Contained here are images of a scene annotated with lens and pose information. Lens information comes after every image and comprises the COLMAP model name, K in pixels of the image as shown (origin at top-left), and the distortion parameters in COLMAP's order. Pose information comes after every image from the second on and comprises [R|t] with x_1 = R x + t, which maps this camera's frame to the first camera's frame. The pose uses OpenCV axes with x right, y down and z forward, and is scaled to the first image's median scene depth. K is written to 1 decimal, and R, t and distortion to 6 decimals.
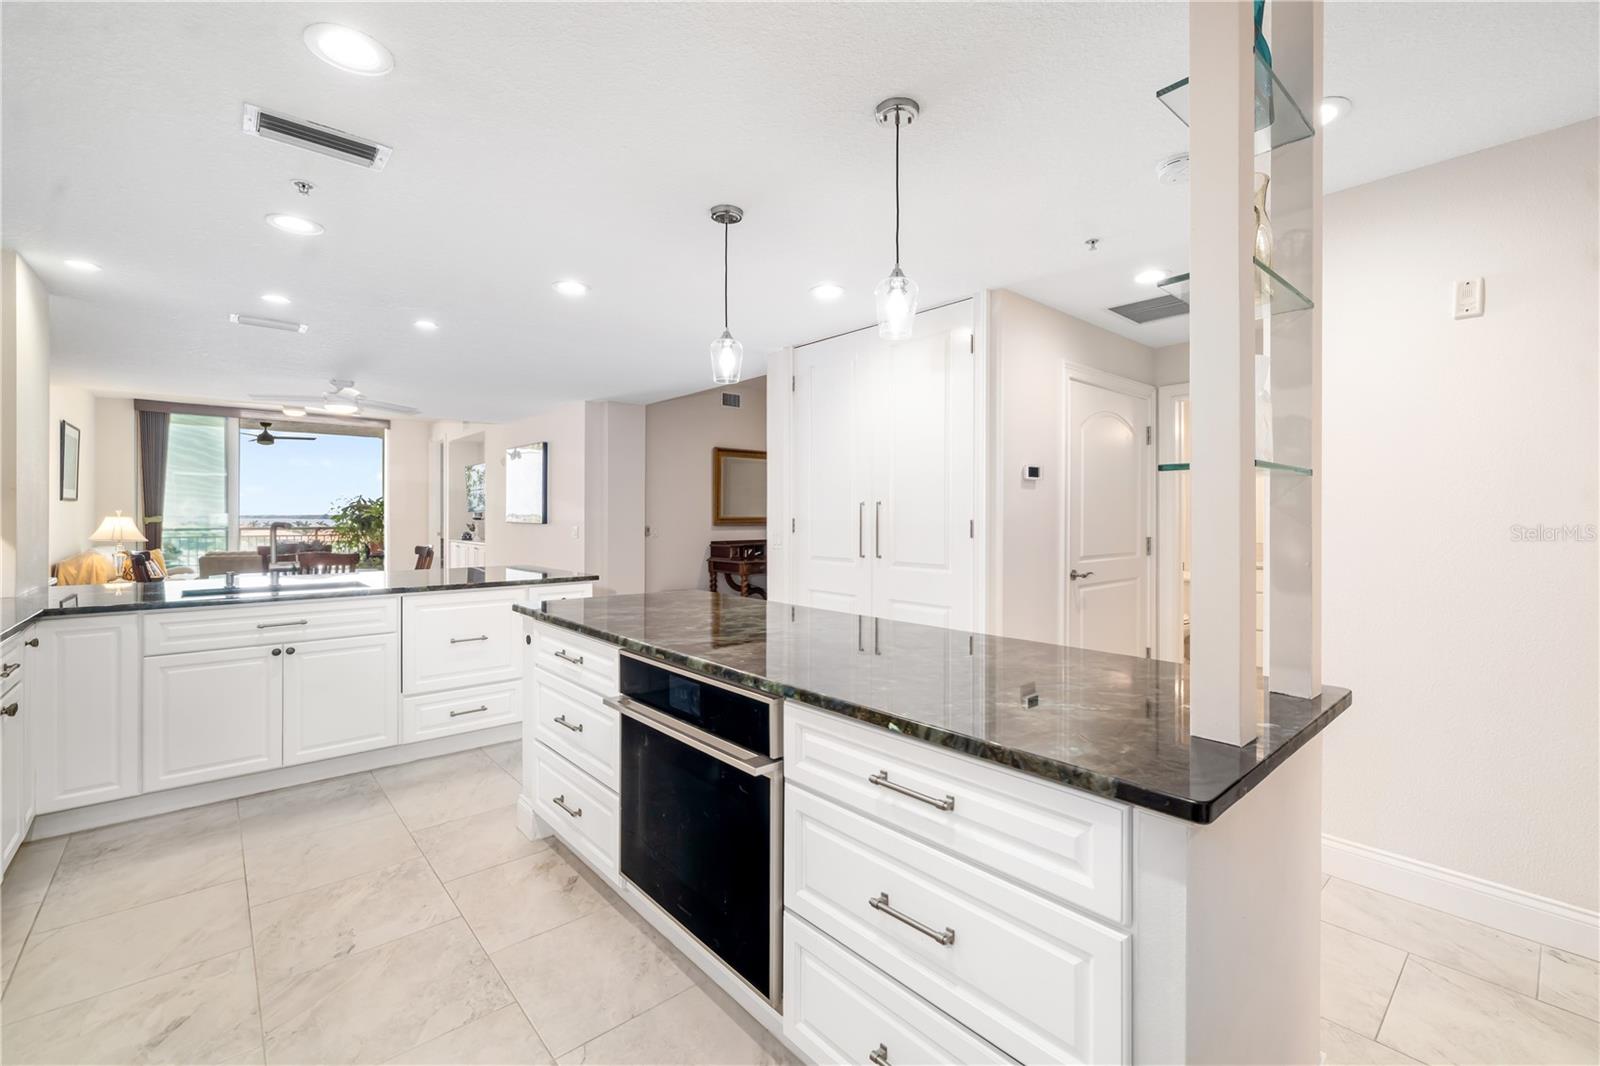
lens RADIAL K [[670.0, 0, 815.5], [0, 670.0, 520.2], [0, 0, 1]] dist [-0.000697, 0.001051]
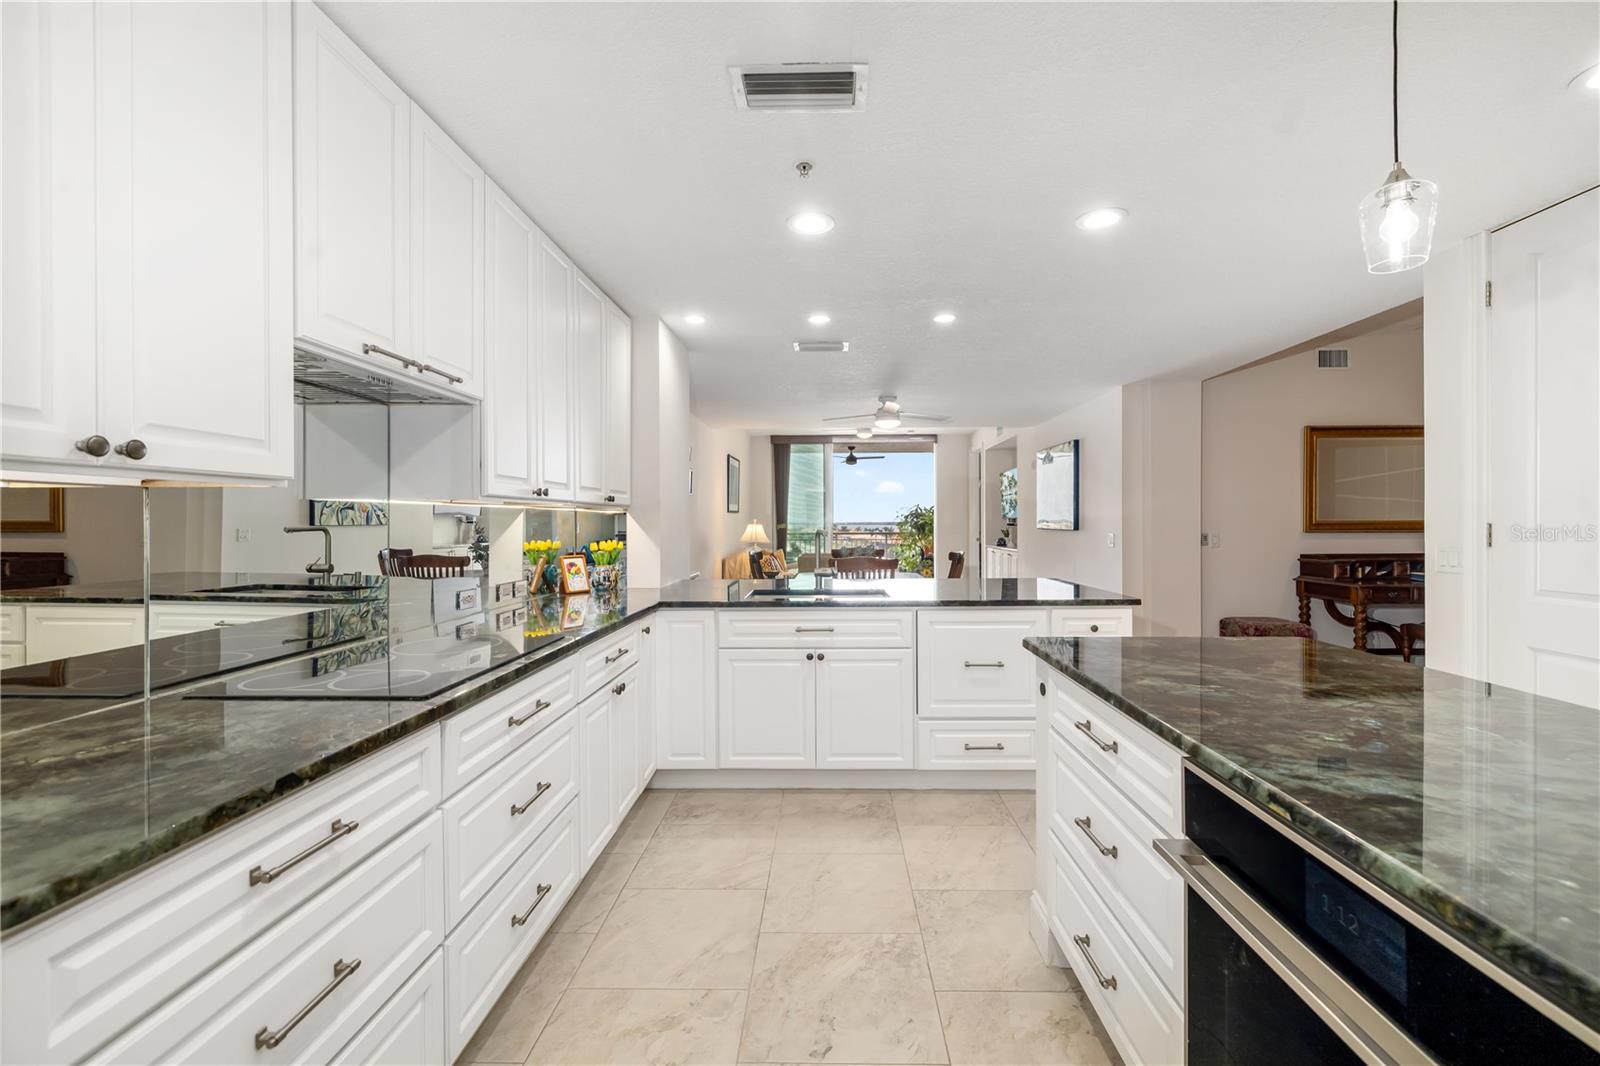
lens RADIAL K [[670.0, 0, 821.2], [0, 670.0, 524.7], [0, 0, 1]] dist [-0.000697, 0.001051]
pose [[0.728051, -0.004069, -0.685511, -0.058660], [0.003176, 0.999992, -0.002563, -0.001368], [0.685516, -0.000311, 0.728058, 0.175553]]
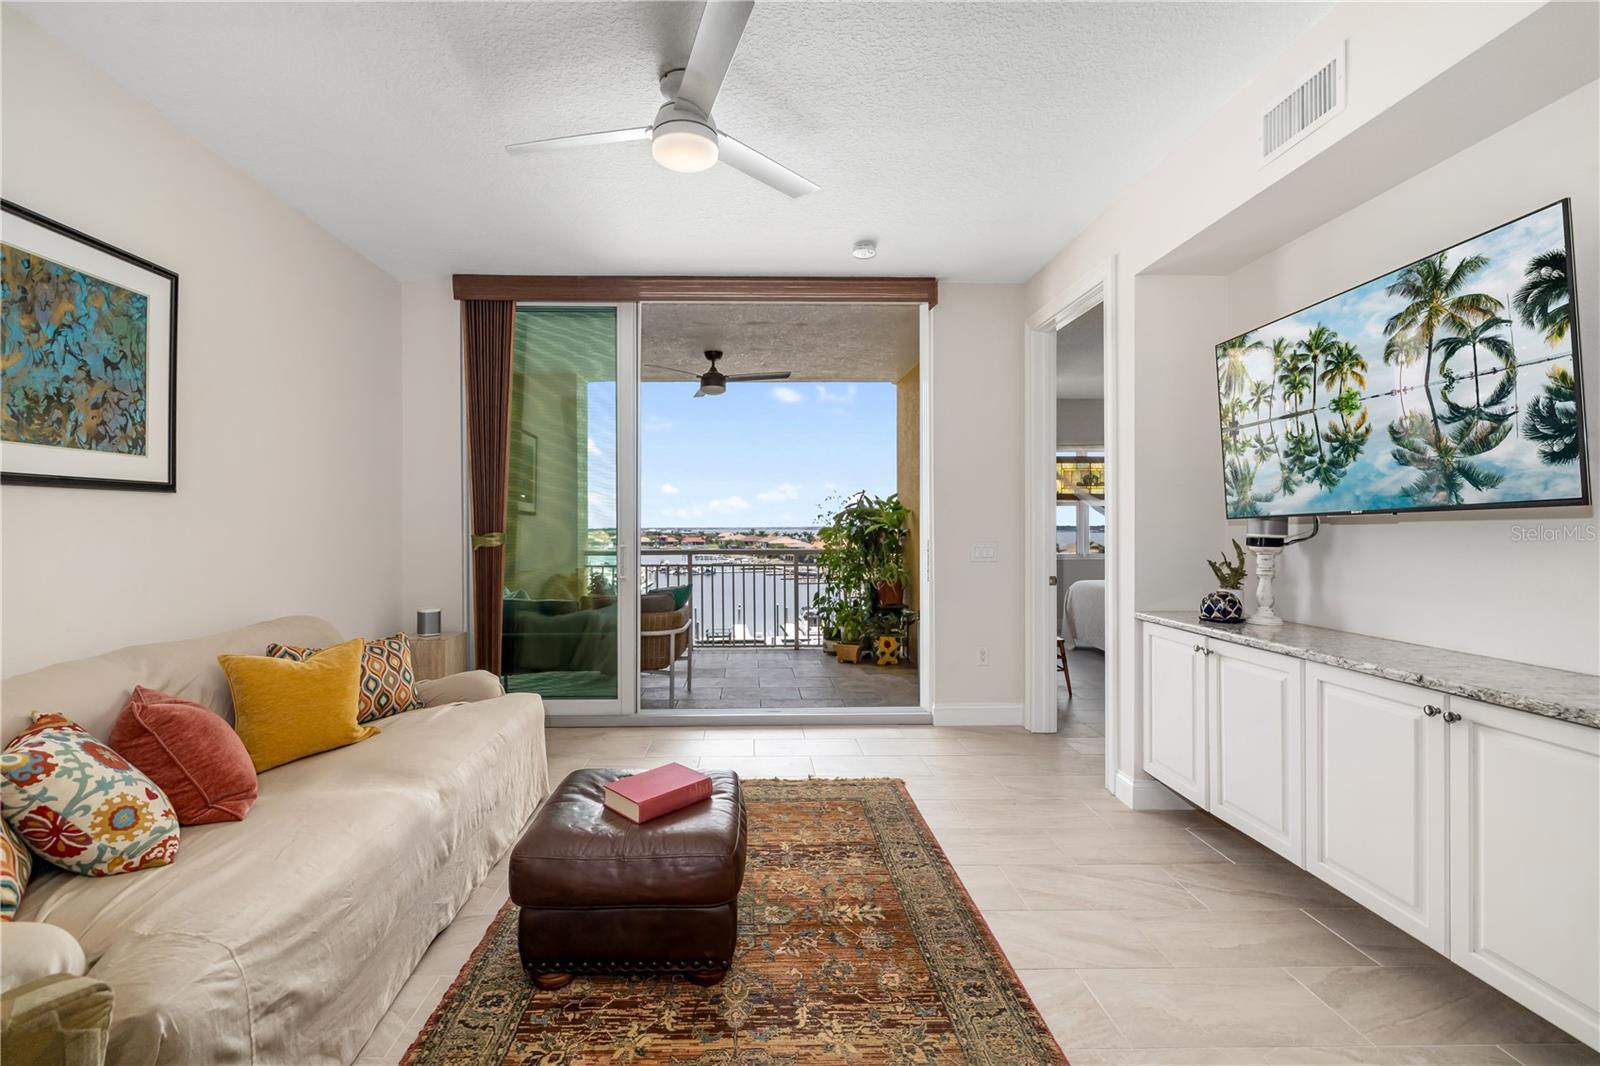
lens RADIAL K [[670.0, 0, 808.0], [0, 670.0, 527.3], [0, 0, 1]] dist [-0.000697, 0.001051]
pose [[0.793164, -0.003715, -0.608997, -1.067327], [0.001351, 0.999990, -0.004341, -0.016114], [0.609007, 0.002620, 0.793161, 1.511245]]
